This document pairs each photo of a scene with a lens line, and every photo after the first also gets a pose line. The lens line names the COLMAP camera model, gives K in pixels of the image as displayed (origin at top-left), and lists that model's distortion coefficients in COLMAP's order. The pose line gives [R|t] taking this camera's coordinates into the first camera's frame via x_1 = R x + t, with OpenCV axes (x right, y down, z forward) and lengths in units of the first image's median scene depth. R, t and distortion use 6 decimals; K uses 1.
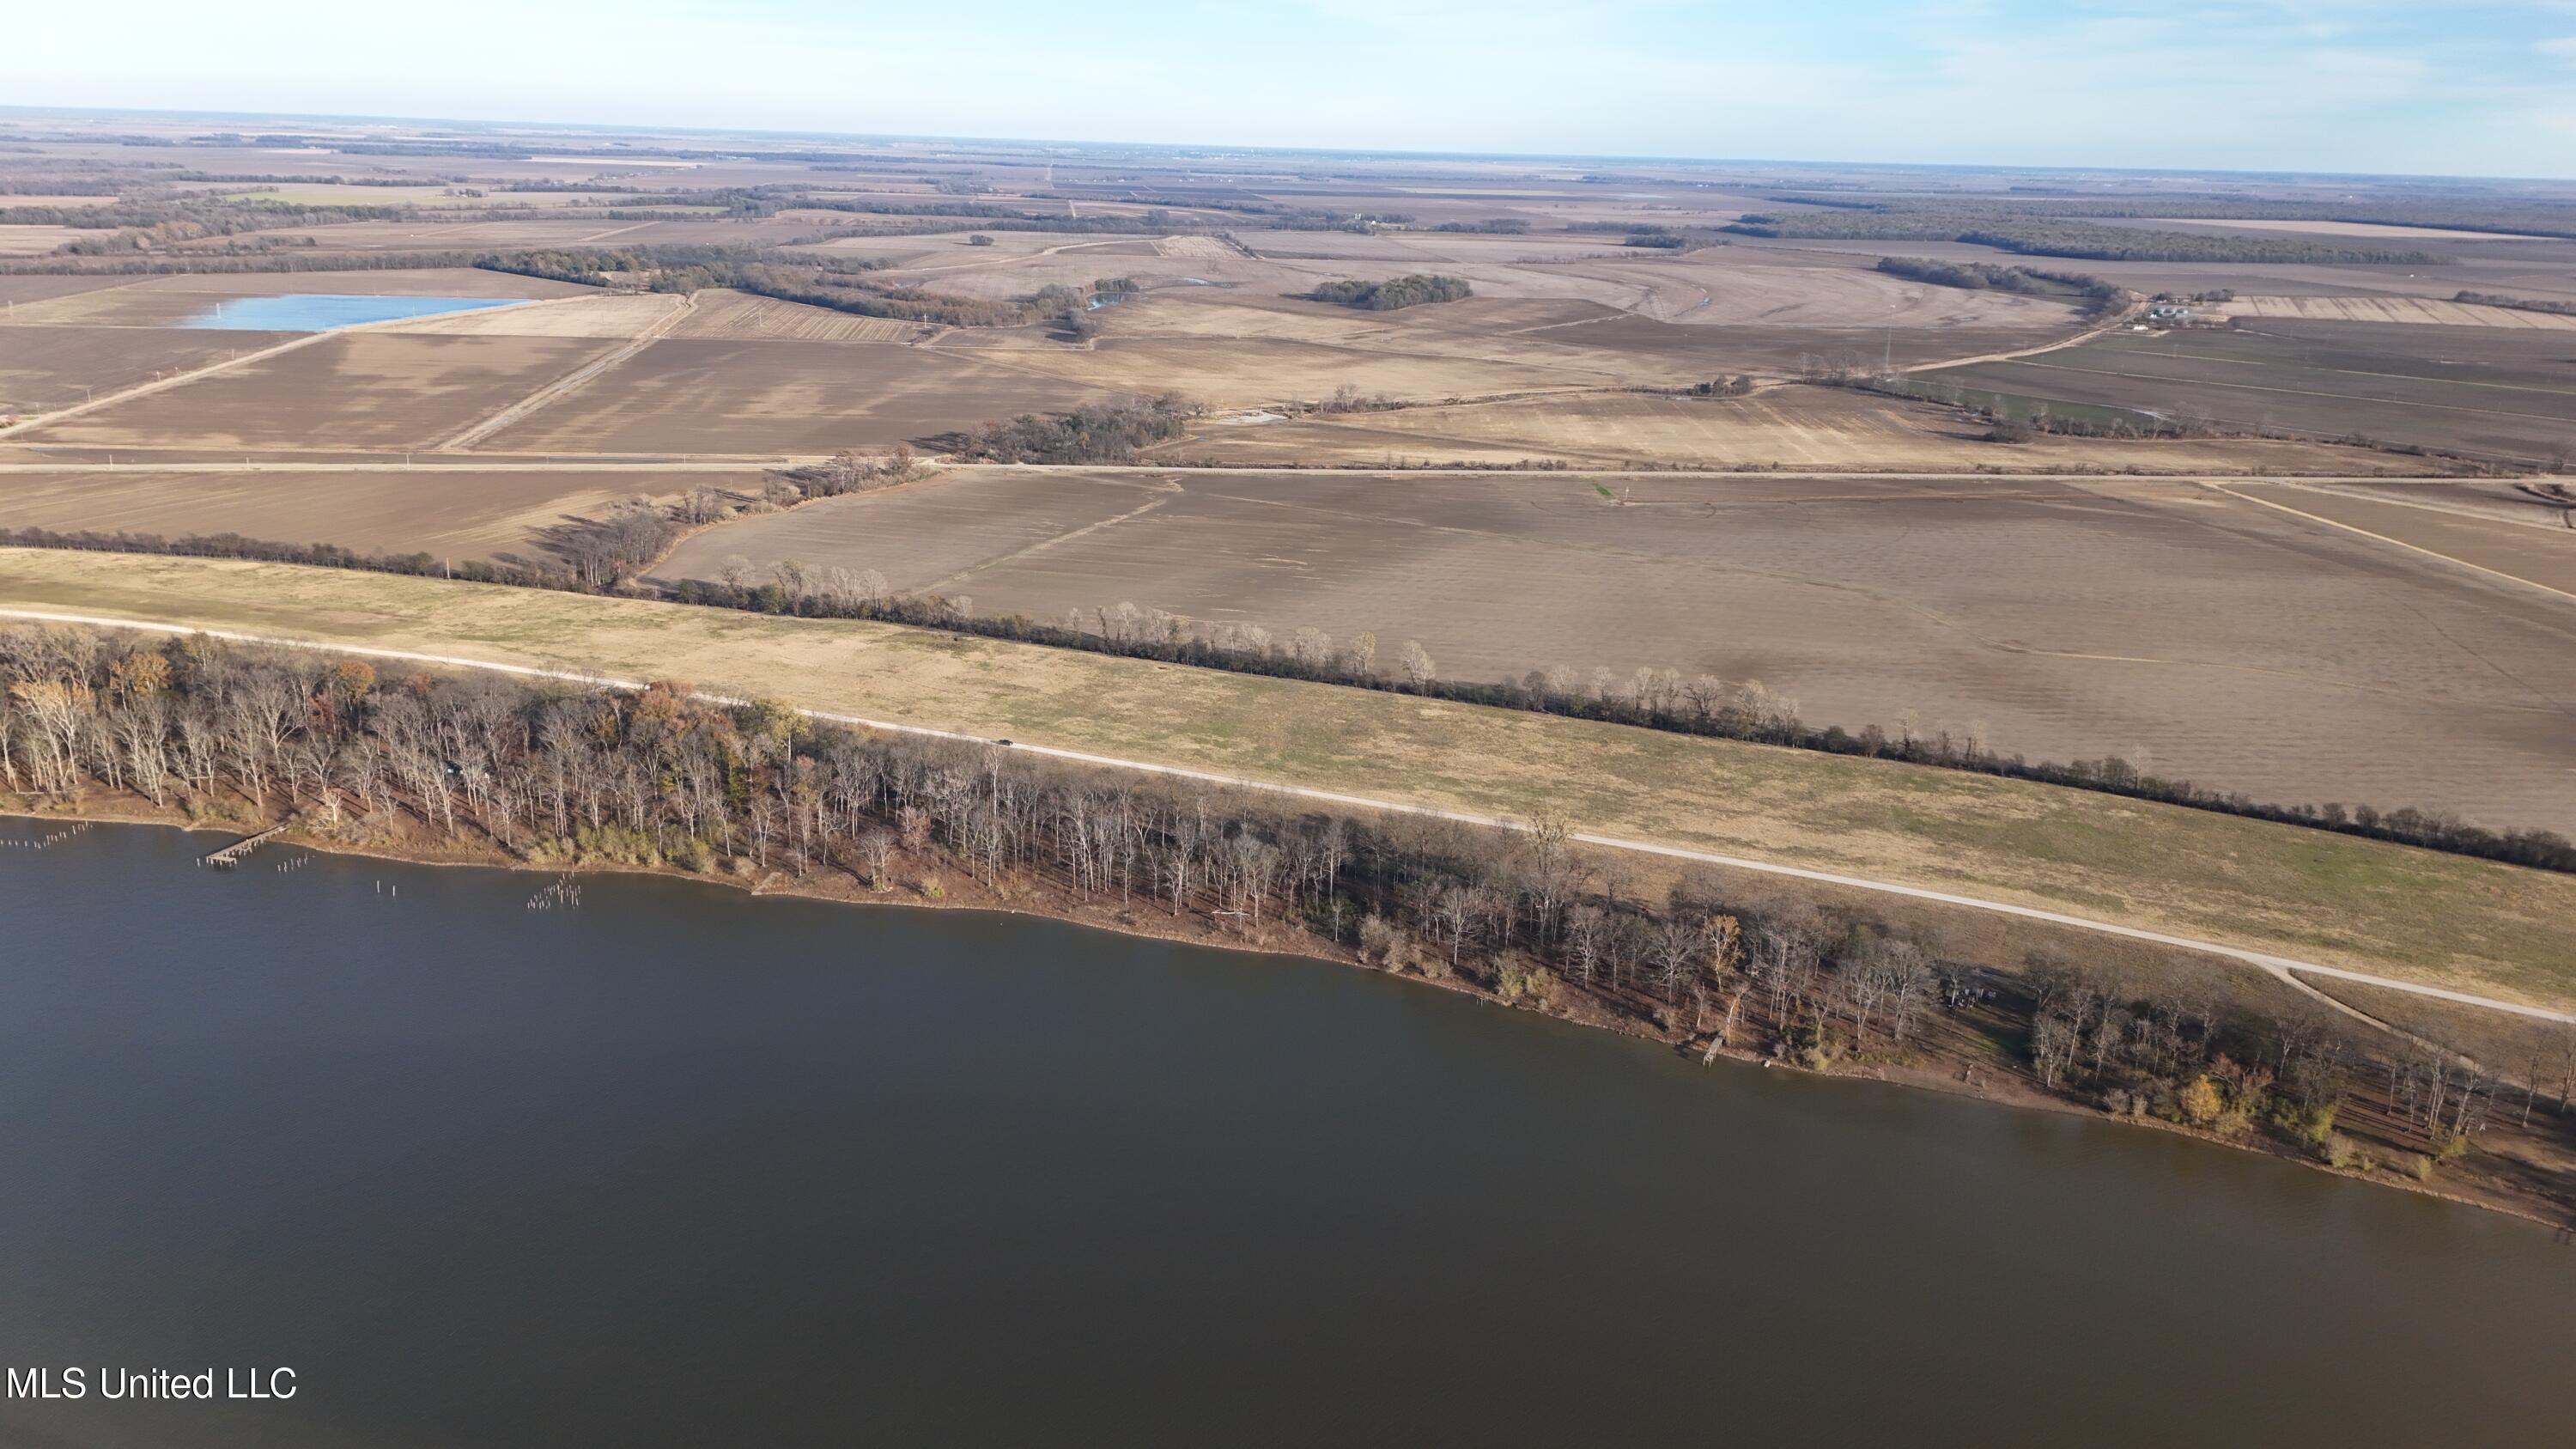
lens RADIAL K [[1870.7, 0, 1284.4], [0, 1870.7, 717.4], [0, 0, 1]] dist [0.097296, -0.110466]
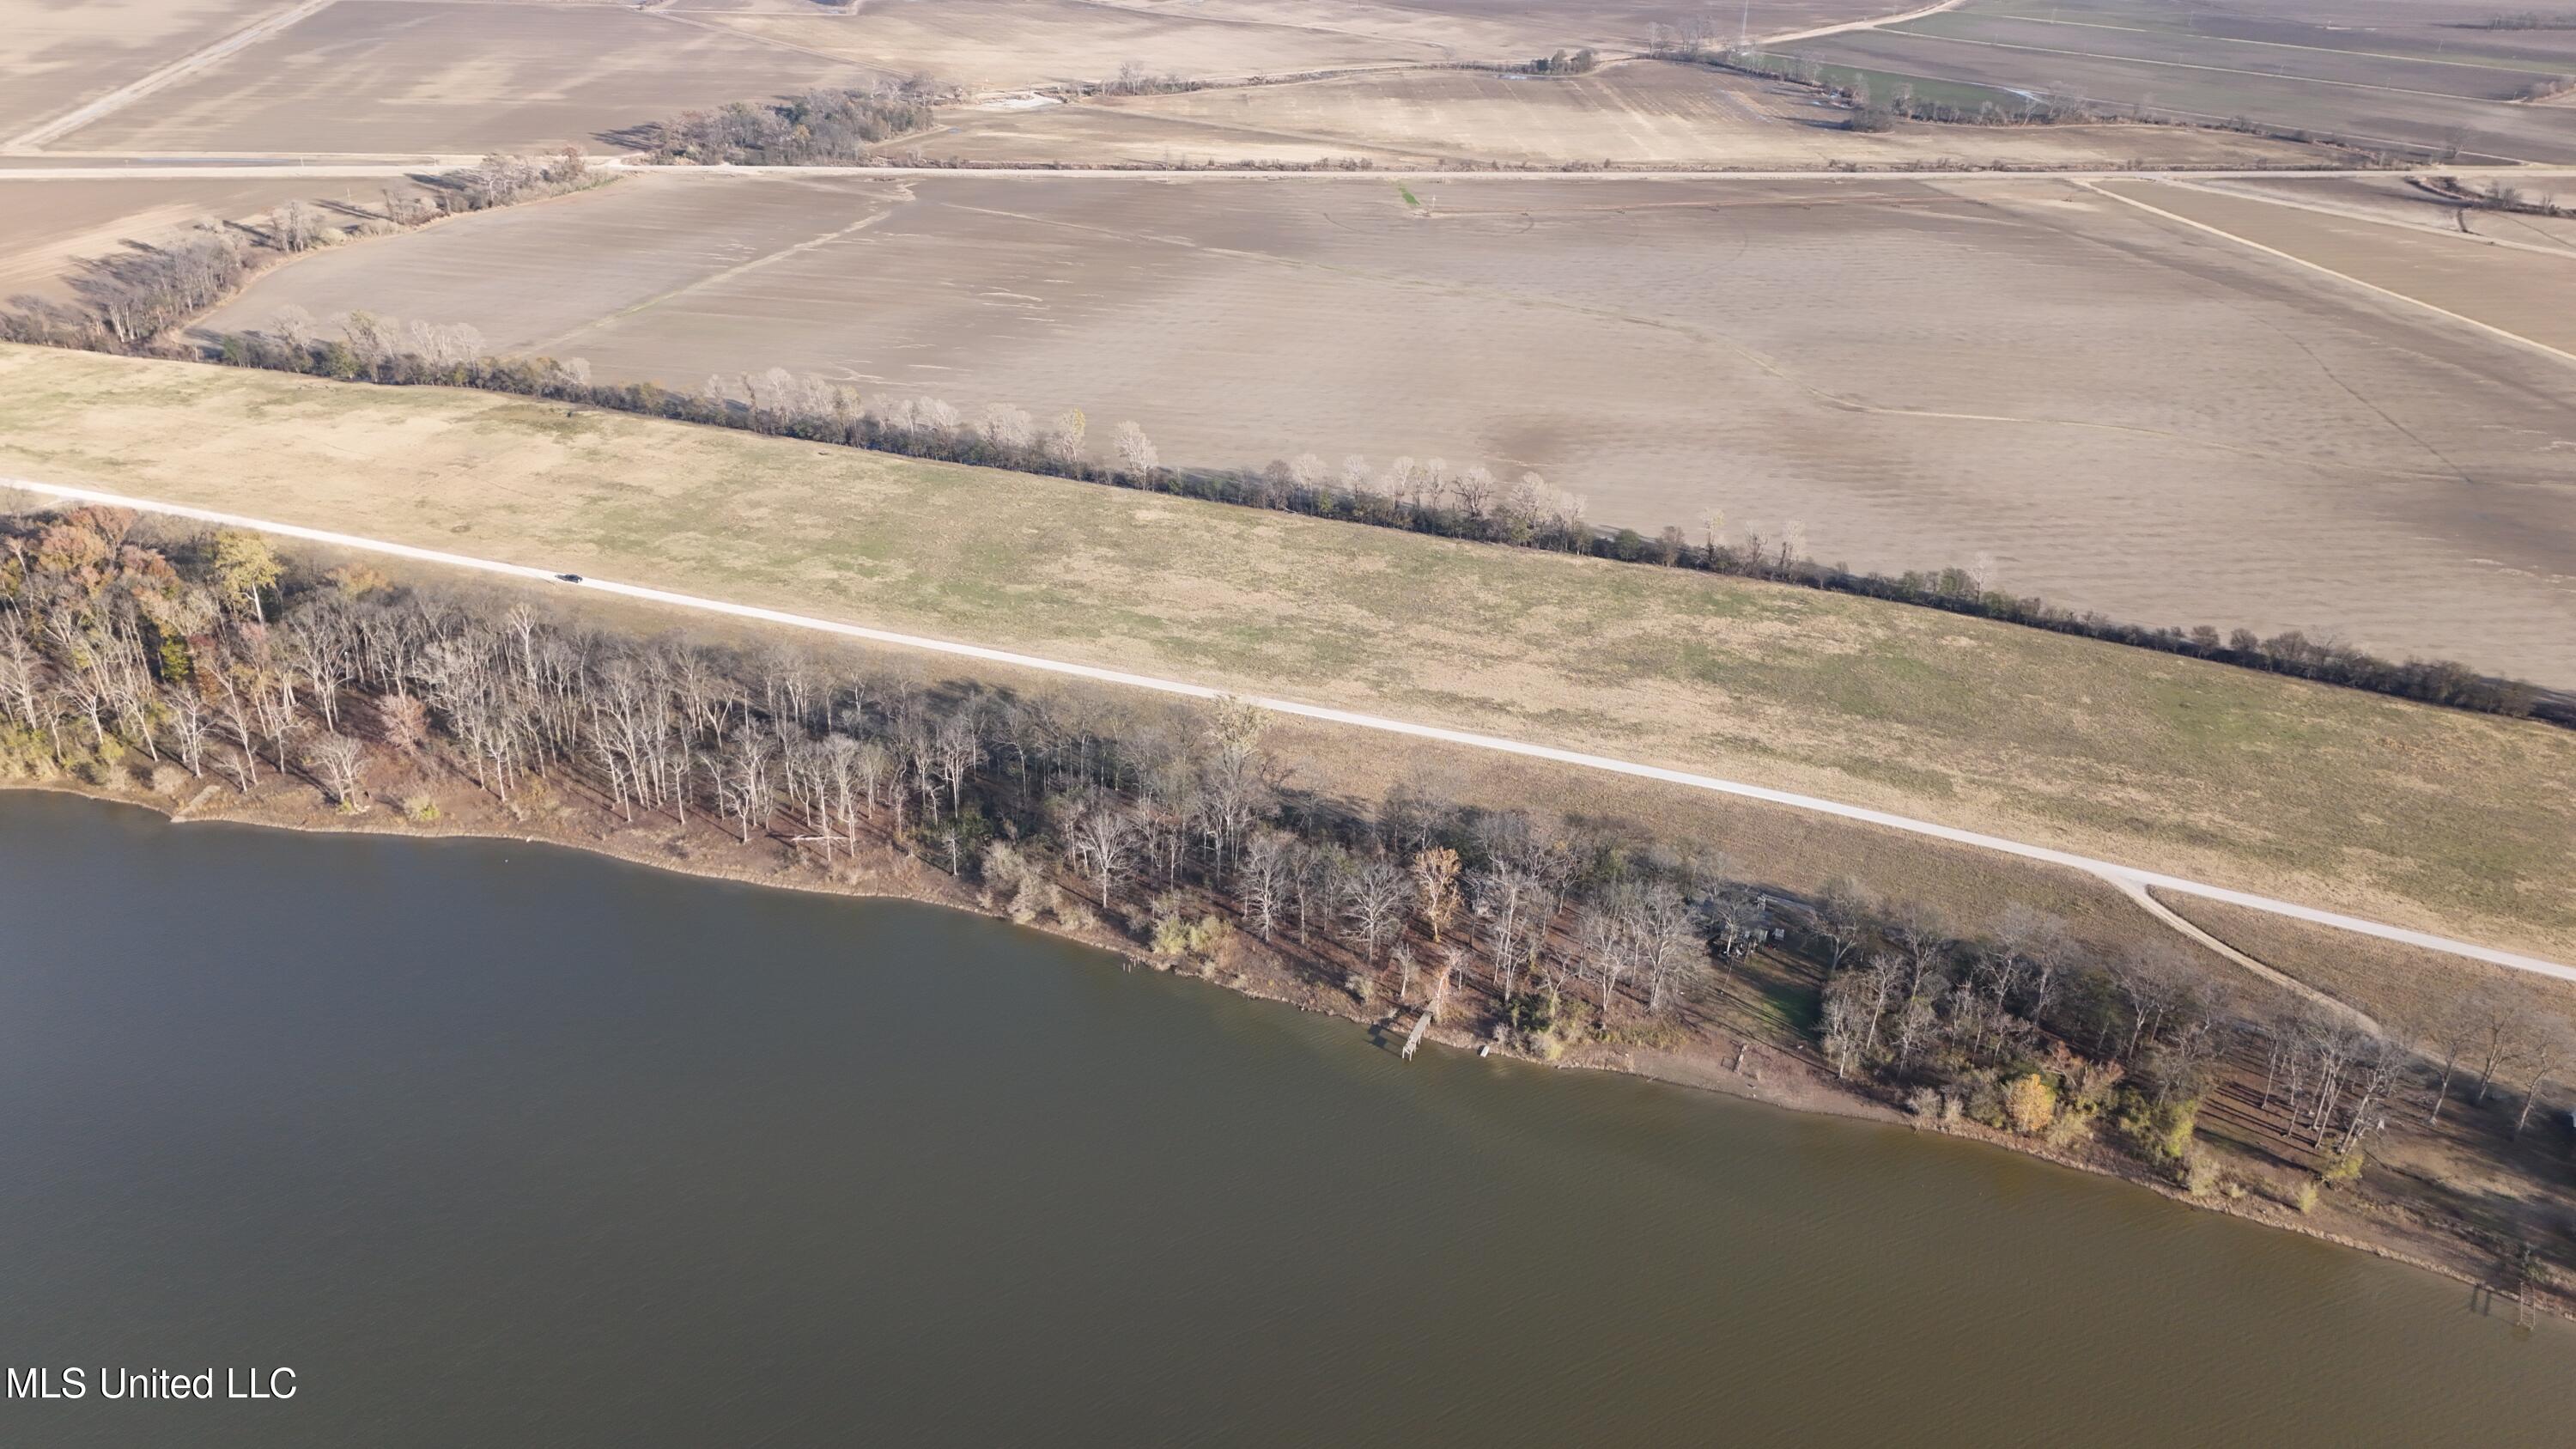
lens RADIAL K [[1870.7, 0, 1284.4], [0, 1870.7, 717.4], [0, 0, 1]] dist [0.097296, -0.110466]
pose [[0.997559, -0.024437, 0.065412, 0.075207], [0.013121, 0.985677, 0.168134, -0.047329], [-0.068584, -0.166865, 0.983592, 0.163303]]
